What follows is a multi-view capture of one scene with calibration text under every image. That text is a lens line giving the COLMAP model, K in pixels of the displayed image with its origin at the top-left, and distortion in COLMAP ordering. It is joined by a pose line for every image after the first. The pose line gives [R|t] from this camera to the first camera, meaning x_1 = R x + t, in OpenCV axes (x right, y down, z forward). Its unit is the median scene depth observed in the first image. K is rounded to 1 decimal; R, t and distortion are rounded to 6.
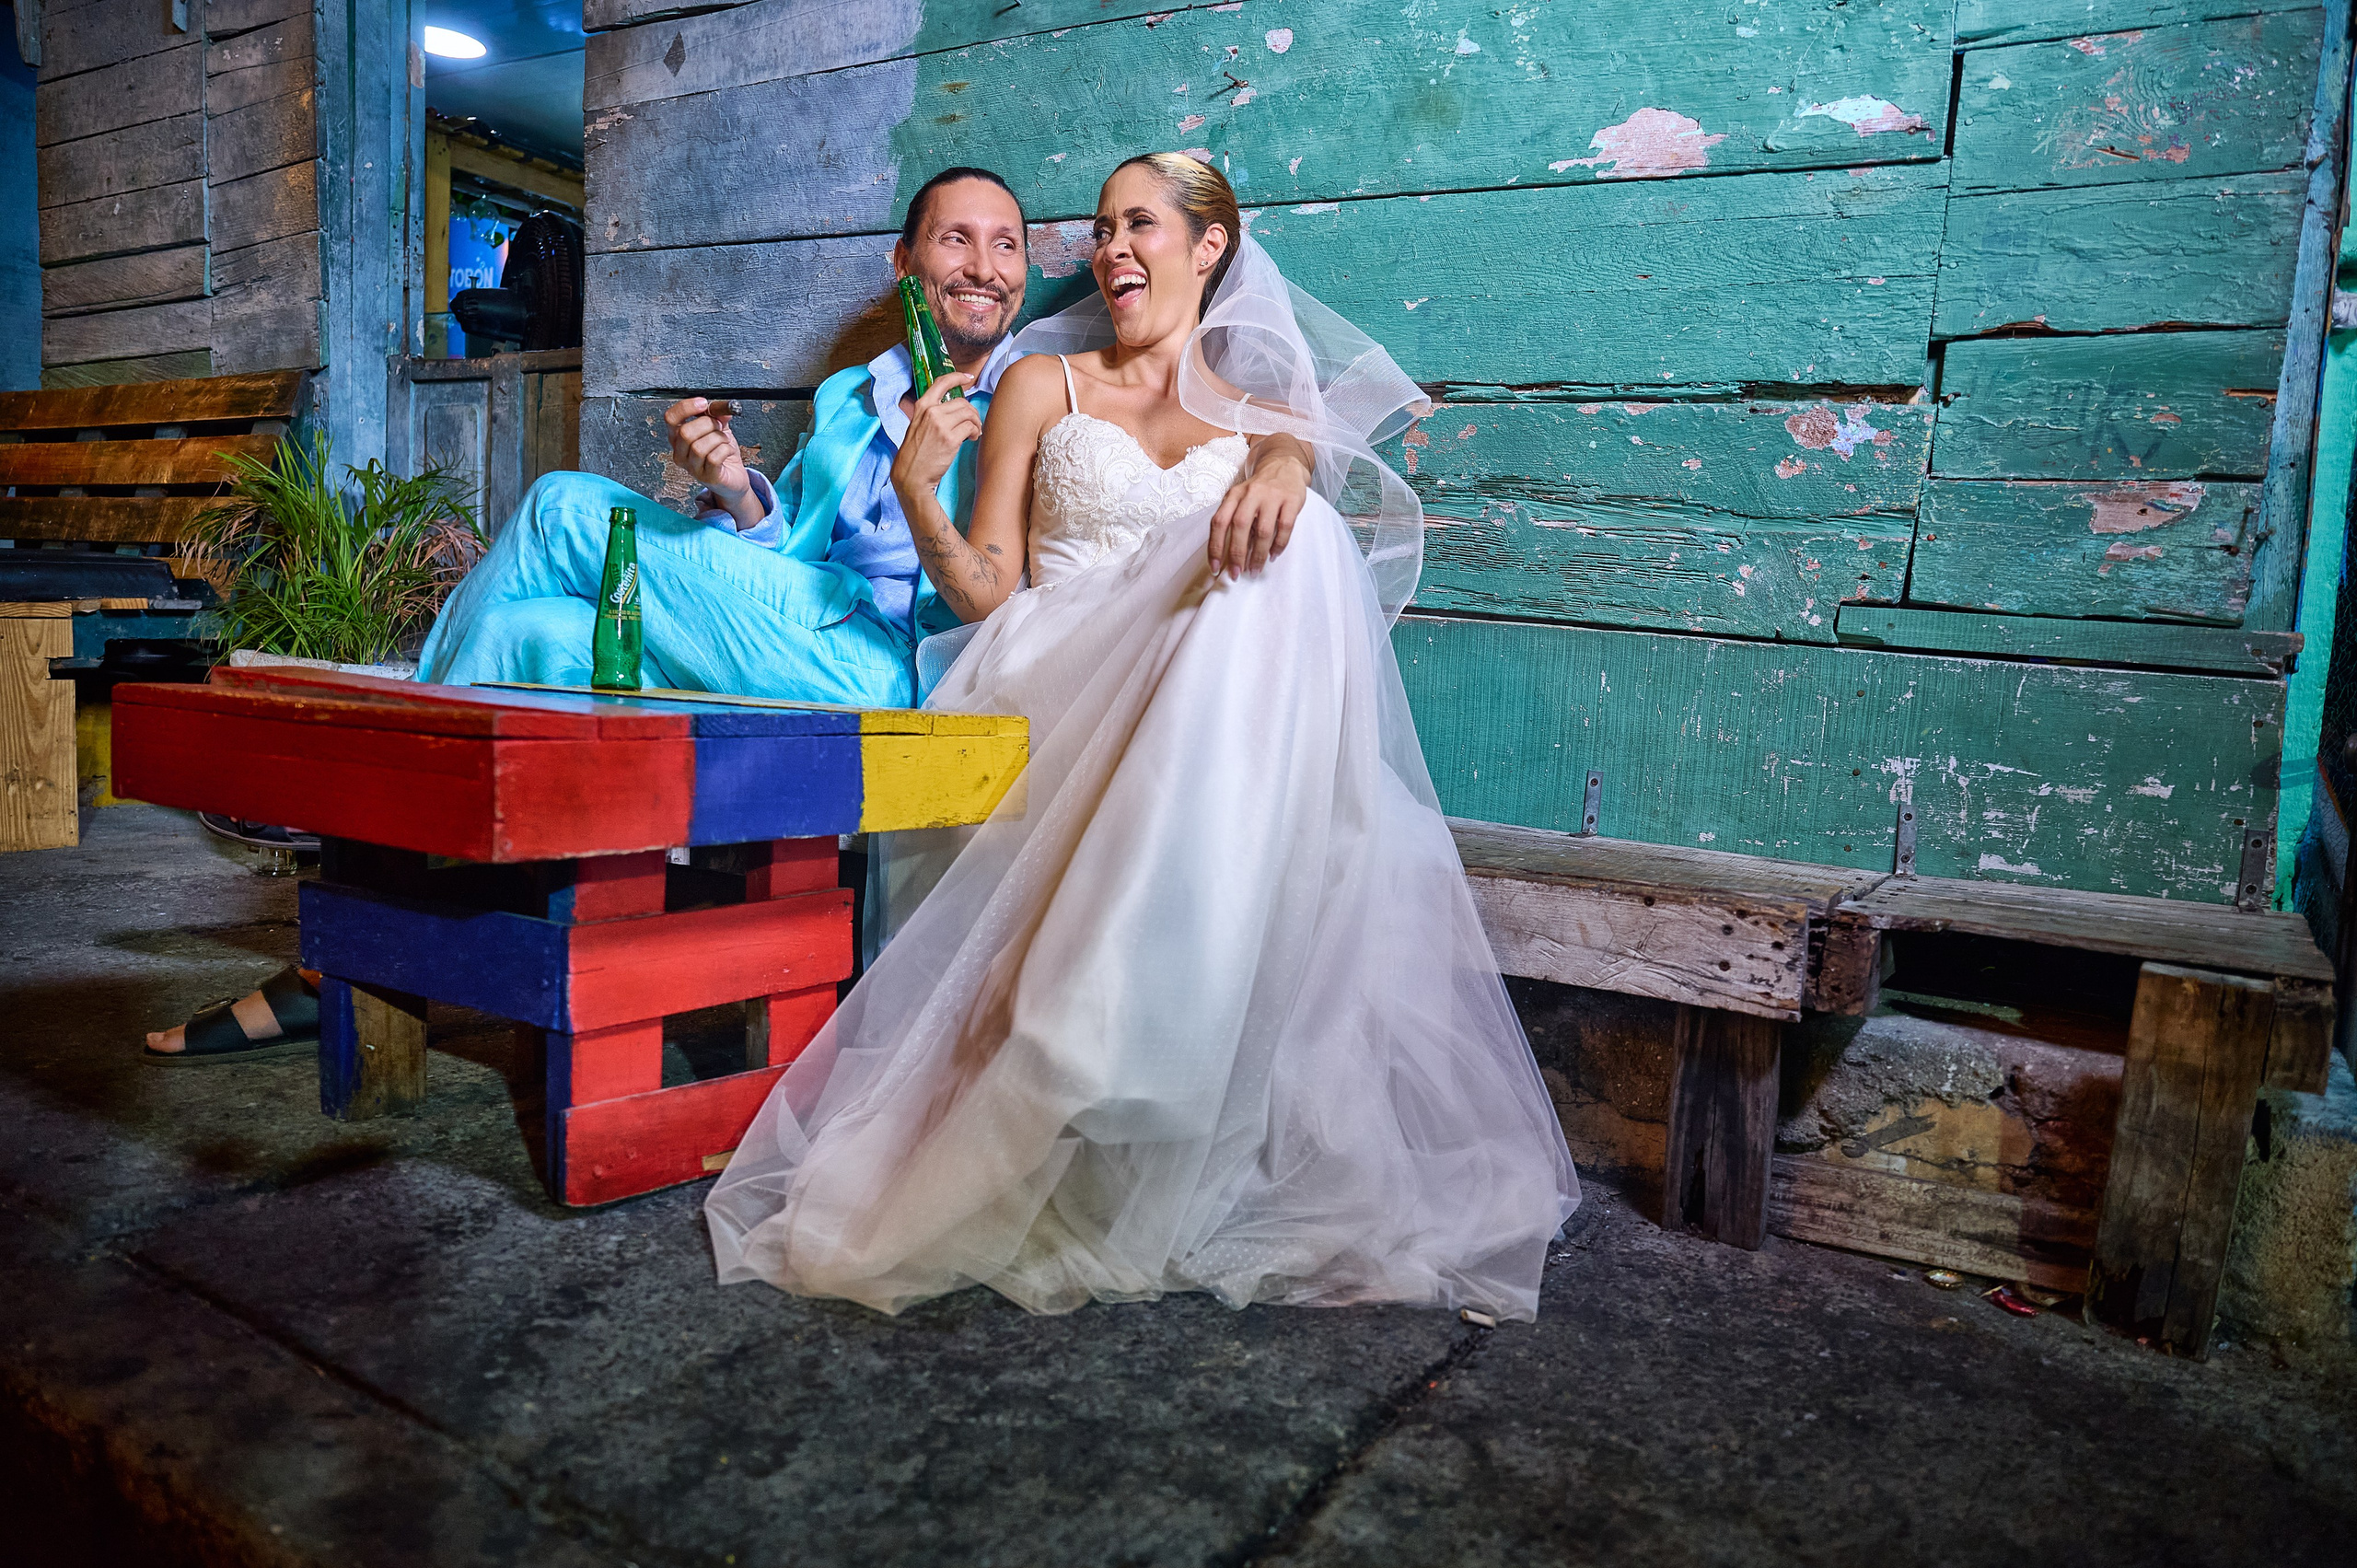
lens RADIAL K [[1580.2, 0, 1176.5], [0, 1580.2, 789.5], [0, 0, 1]] dist [-0.005989, 0.004781]
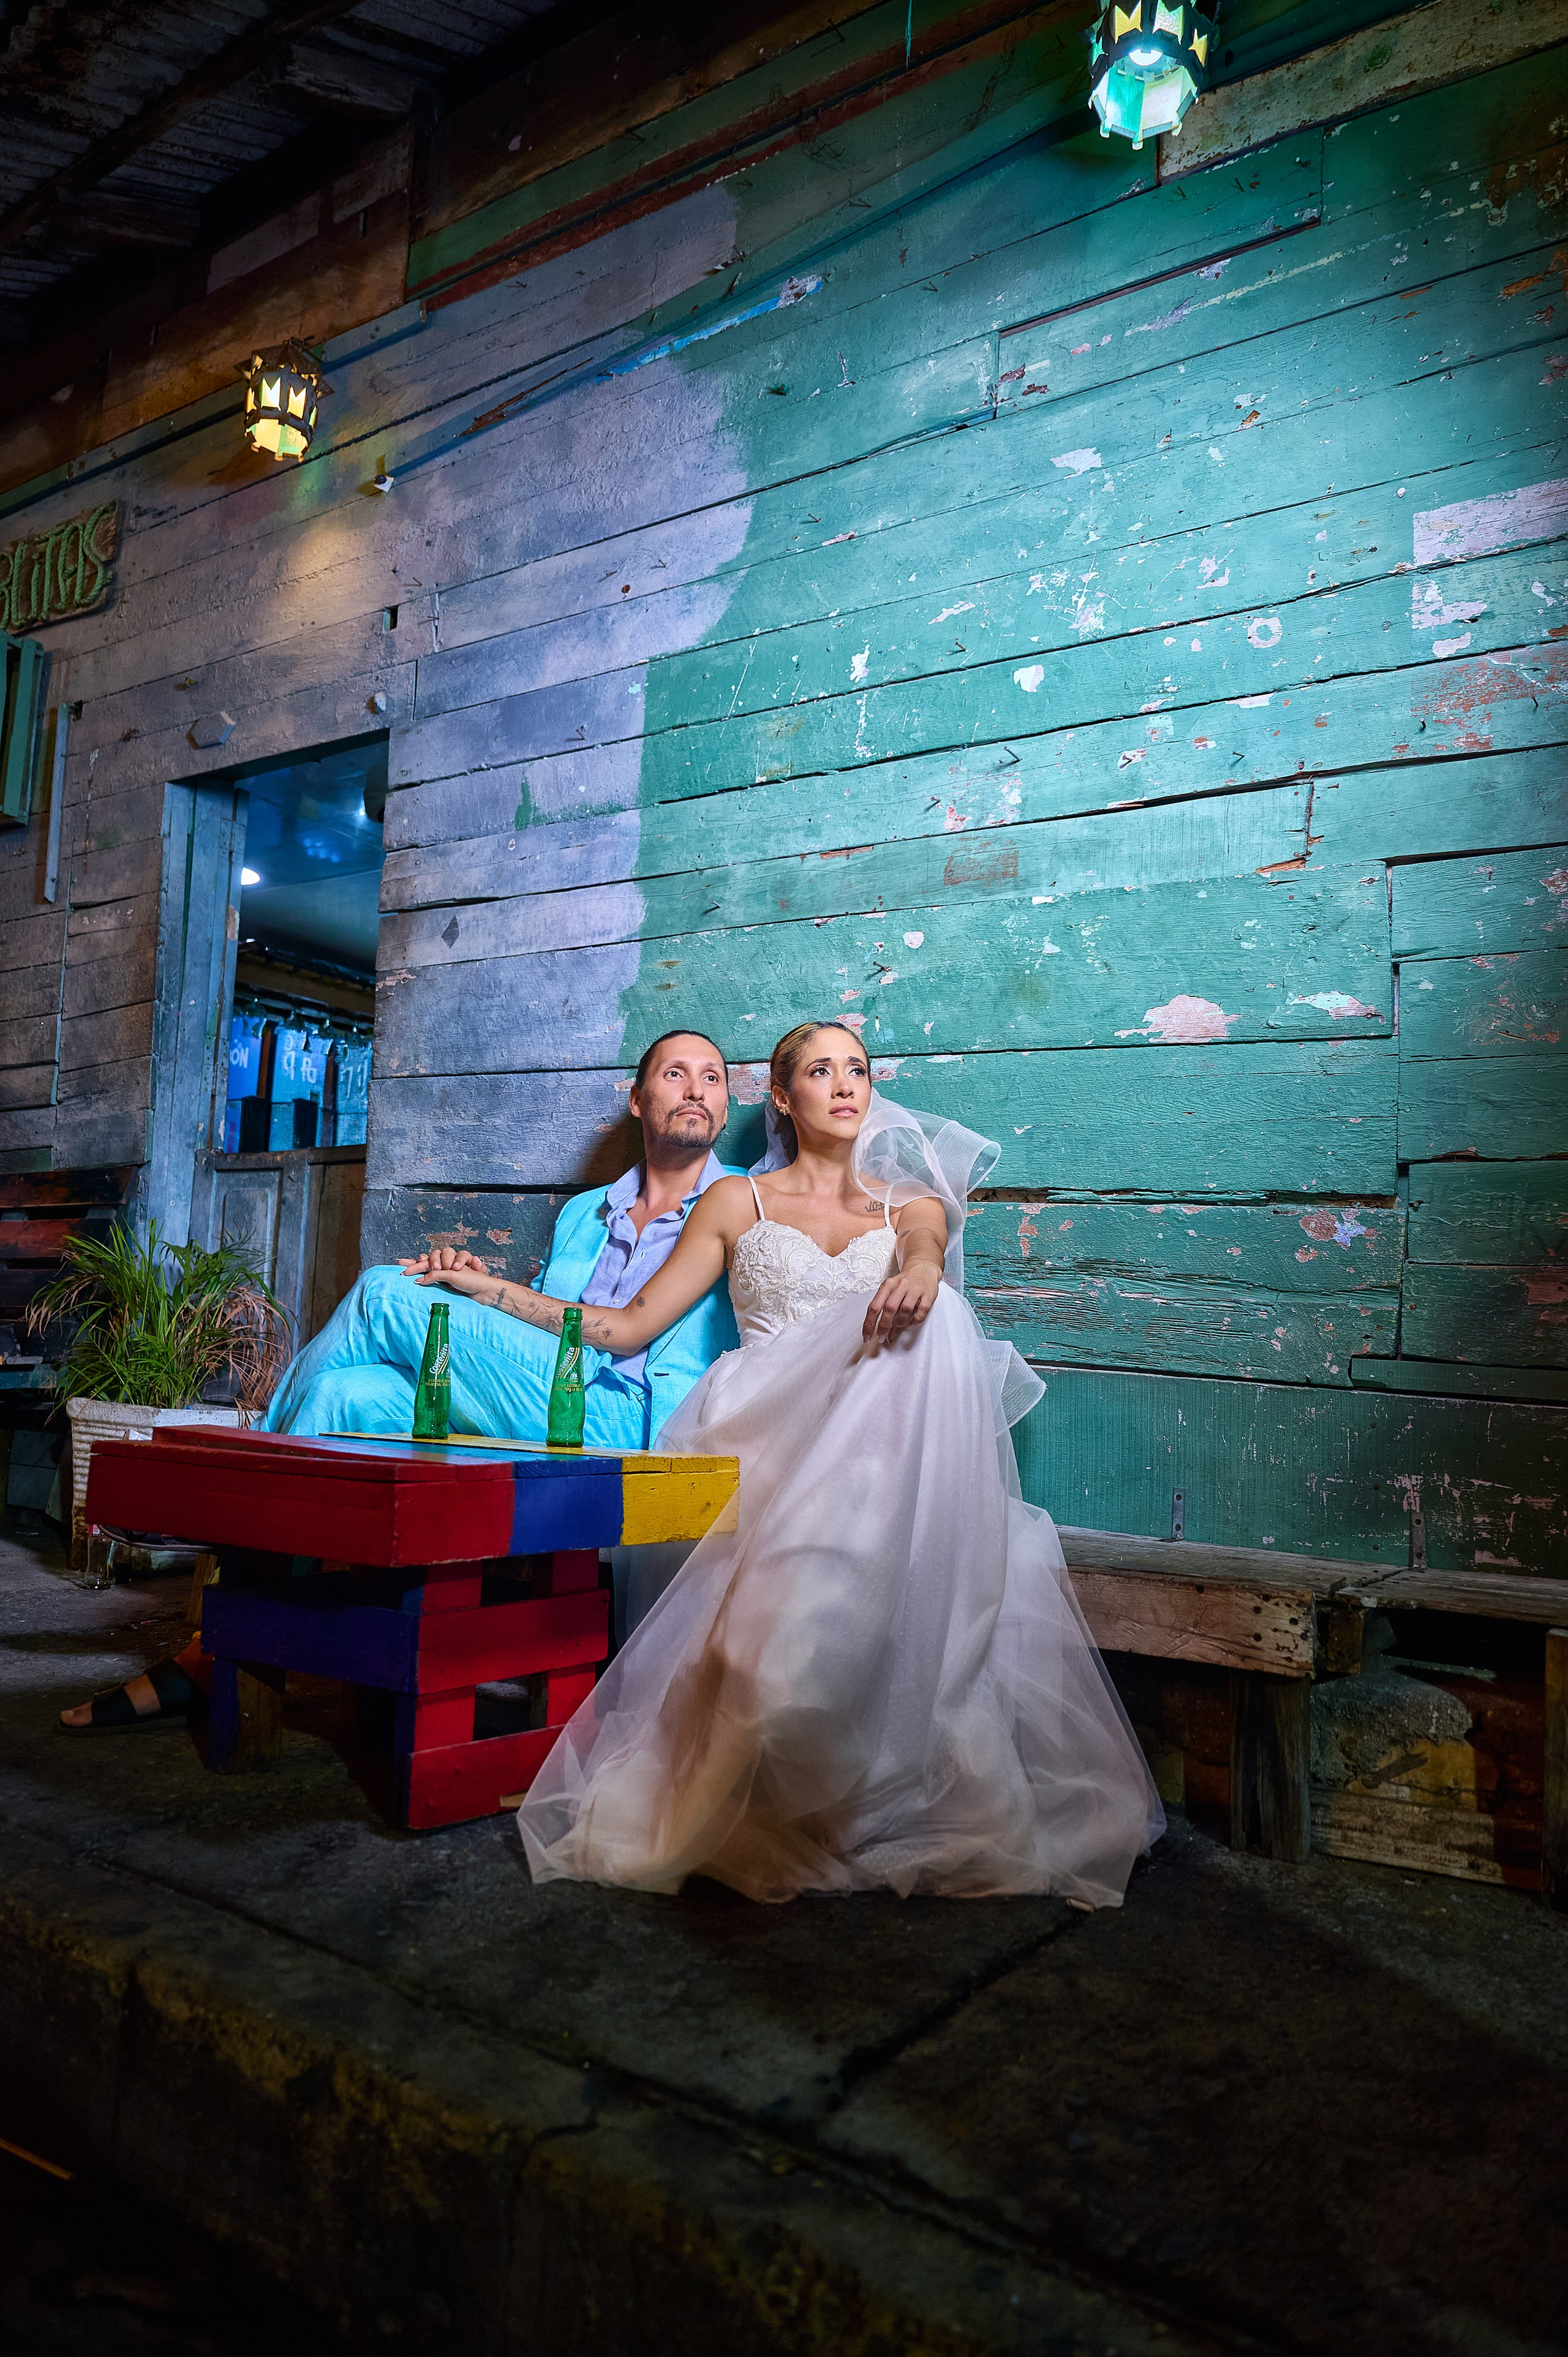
lens RADIAL K [[1580.2, 0, 783.9], [0, 1580.2, 1176.5], [0, 0, 1]] dist [-0.005989, 0.004781]
pose [[0.999001, -0.021970, -0.038923, 0.002815], [0.013739, 0.979631, -0.200337, -0.008092], [0.042532, 0.199602, 0.978954, -0.346343]]
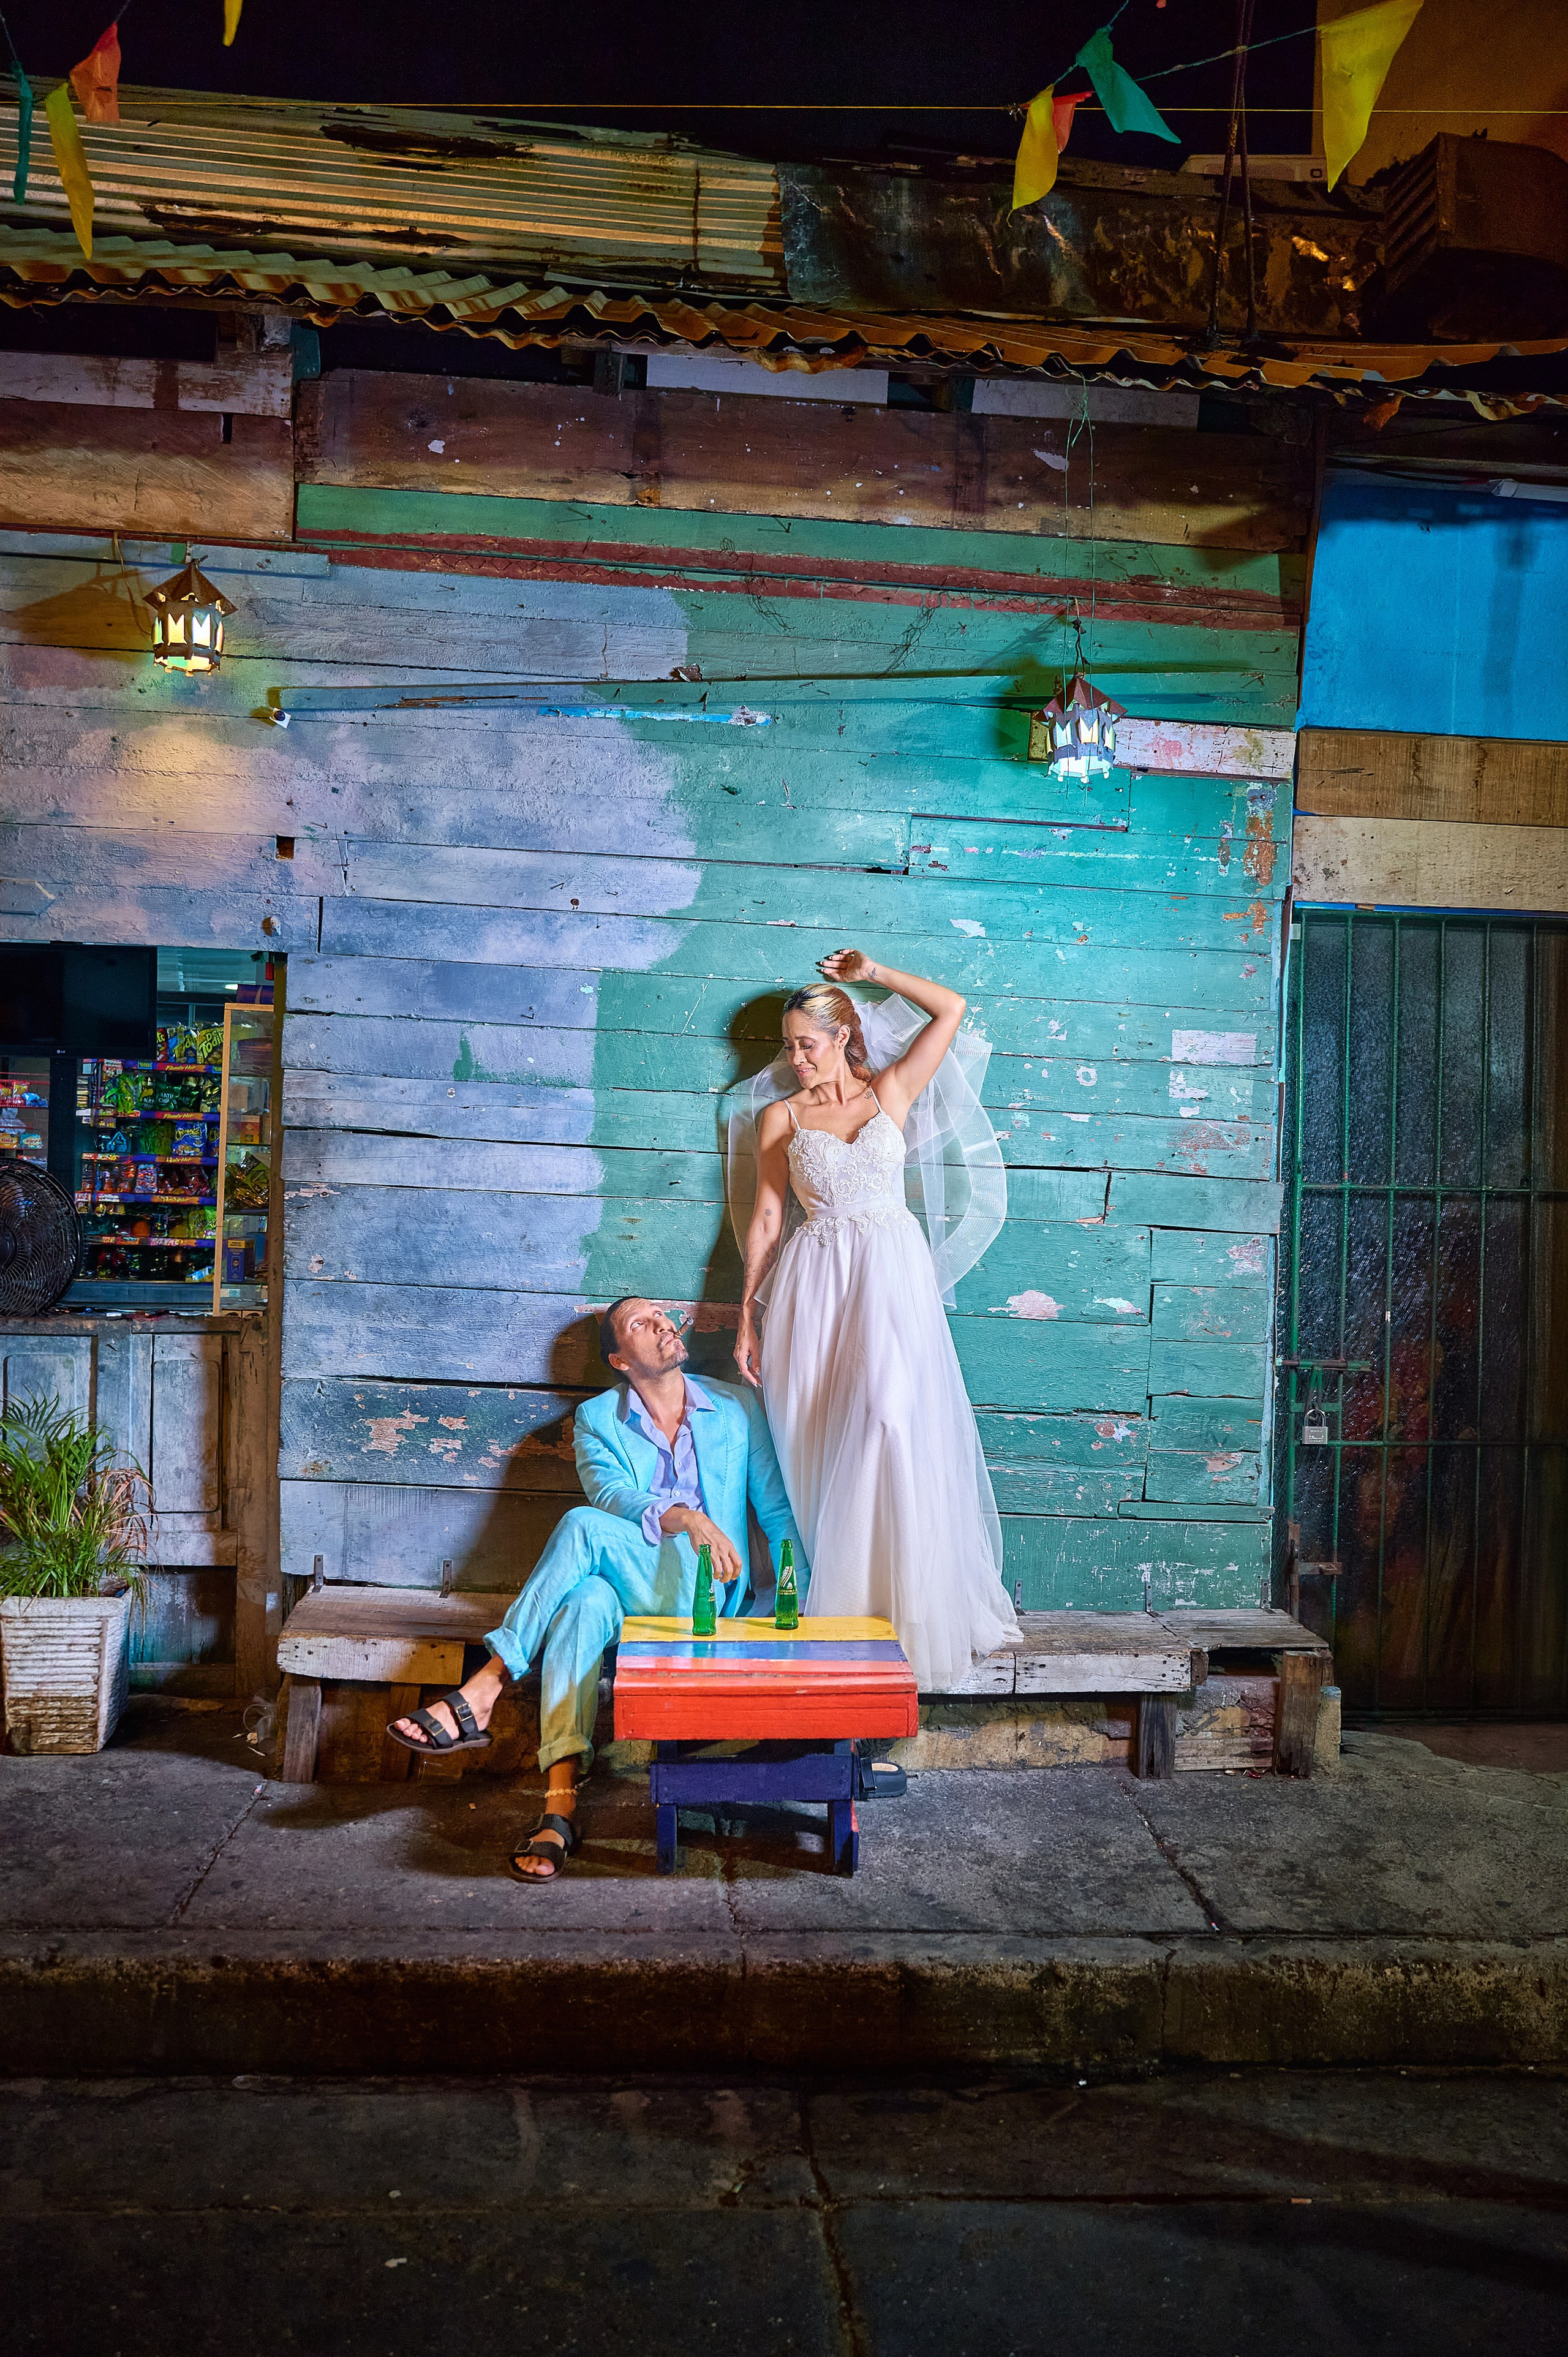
lens RADIAL K [[1974.2, 0, 782.1], [0, 1974.2, 1169.2], [0, 0, 1]] dist [-0.014360, 0.010695]
pose [[0.800377, -0.044850, 0.597816, -1.790769], [0.078988, 0.996394, -0.030999, -0.580559], [-0.594270, 0.072031, 0.801033, -1.147164]]
